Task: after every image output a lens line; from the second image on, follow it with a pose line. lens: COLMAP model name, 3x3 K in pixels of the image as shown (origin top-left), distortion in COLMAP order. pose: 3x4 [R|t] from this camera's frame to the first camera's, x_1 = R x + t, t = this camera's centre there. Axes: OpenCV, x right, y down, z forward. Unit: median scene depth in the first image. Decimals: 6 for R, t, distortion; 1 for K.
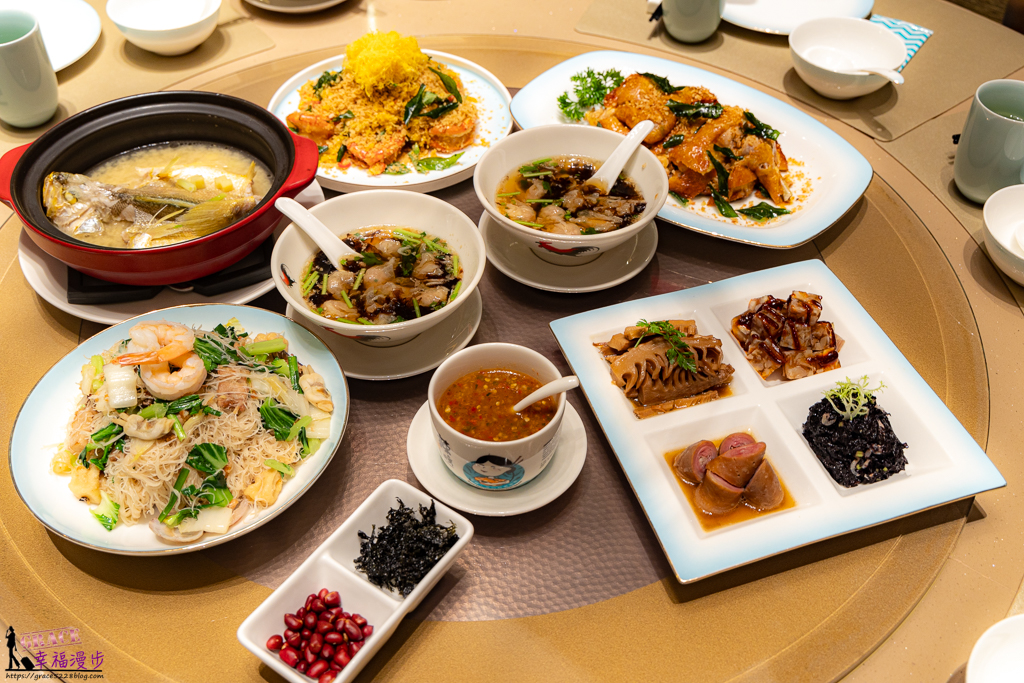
lens RADIAL K [[1035.6, 0, 512.0], [0, 1035.6, 341.5], [0, 0, 1]] dist [-0.081617, 0.001120]
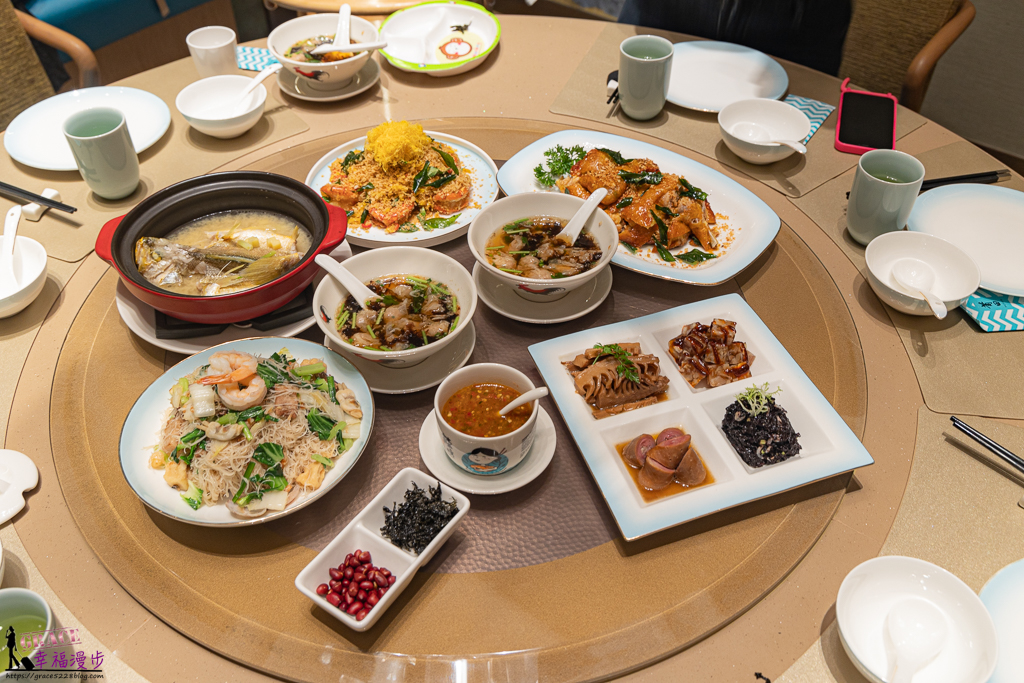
lens RADIAL K [[884.0, 0, 512.0], [0, 884.0, 341.5], [0, 0, 1]] dist [-0.112742, -0.001710]
pose [[0.999819, -0.018748, 0.003353, 0.013658], [0.018822, 0.999541, -0.023726, 0.001099], [-0.002907, 0.023785, 0.999713, -0.110710]]
